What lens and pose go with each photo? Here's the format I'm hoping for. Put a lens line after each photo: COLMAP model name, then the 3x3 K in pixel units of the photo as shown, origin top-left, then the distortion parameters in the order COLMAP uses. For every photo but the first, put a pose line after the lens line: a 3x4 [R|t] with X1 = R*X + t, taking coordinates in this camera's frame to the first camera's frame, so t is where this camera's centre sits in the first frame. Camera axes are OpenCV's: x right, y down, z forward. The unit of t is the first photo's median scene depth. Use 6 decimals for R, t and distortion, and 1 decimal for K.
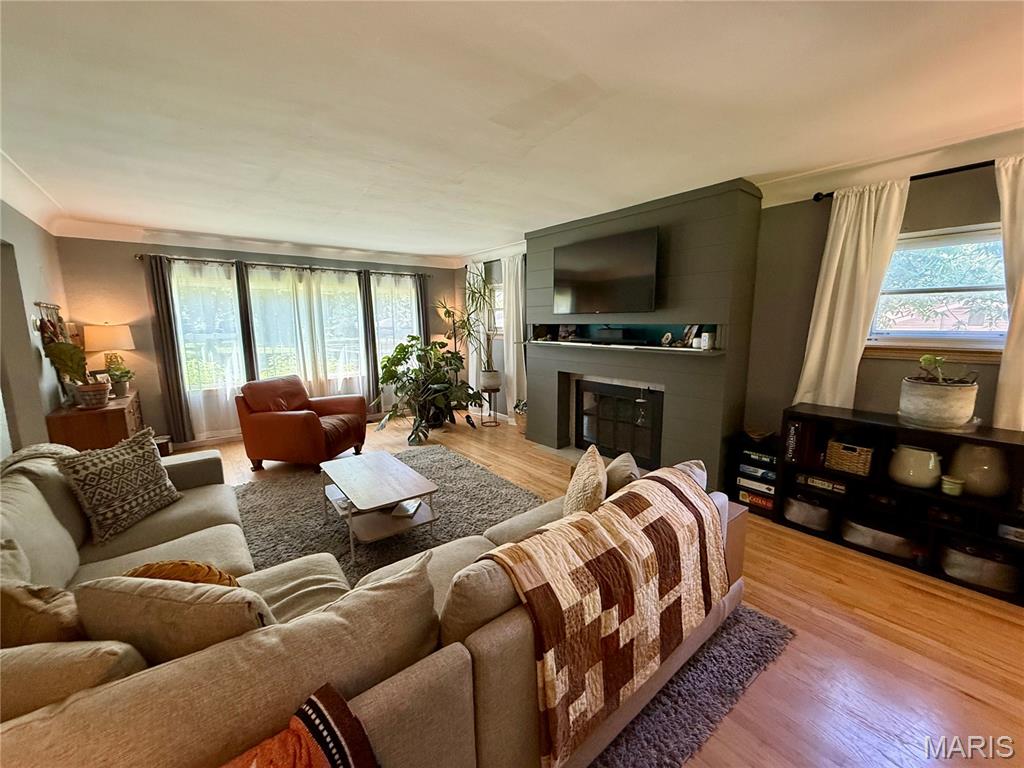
lens RADIAL K [[406.7, 0, 512.2], [0, 406.7, 385.5], [0, 0, 1]] dist [-0.002986, -0.000311]
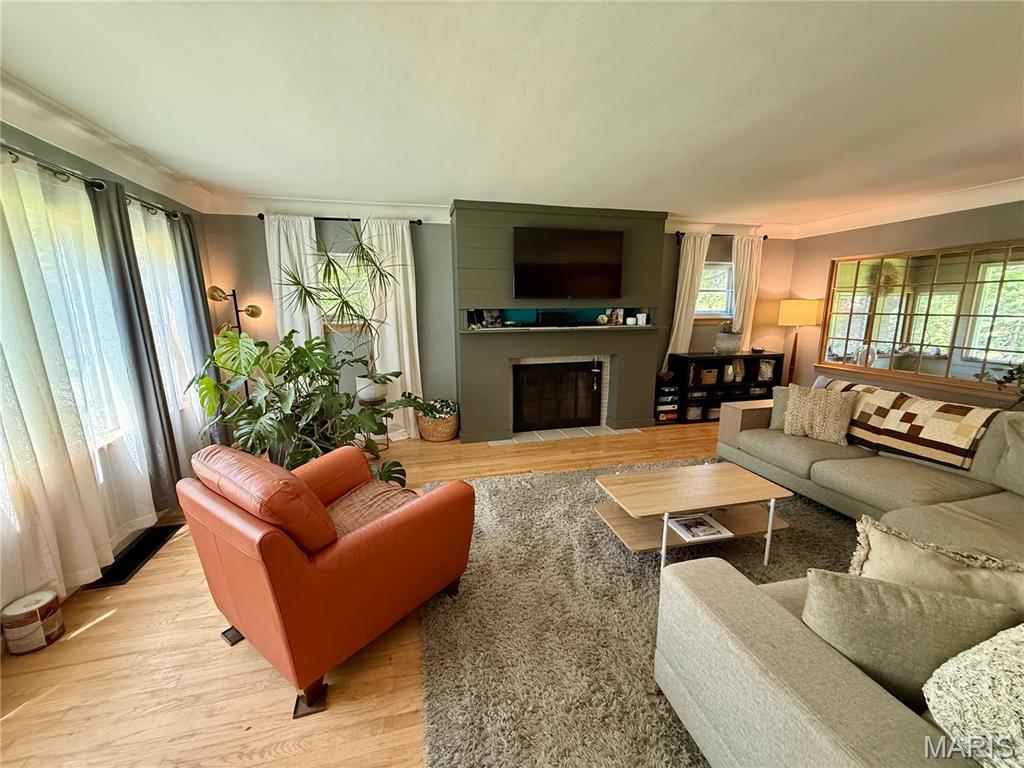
lens RADIAL K [[406.7, 0, 515.8], [0, 406.7, 385.5], [0, 0, 1]] dist [-0.002986, -0.000311]
pose [[0.412489, -0.172000, 0.894577, -0.989473], [0.145249, 0.981868, 0.121810, -0.114281], [-0.899308, 0.079691, 0.429993, 0.765629]]
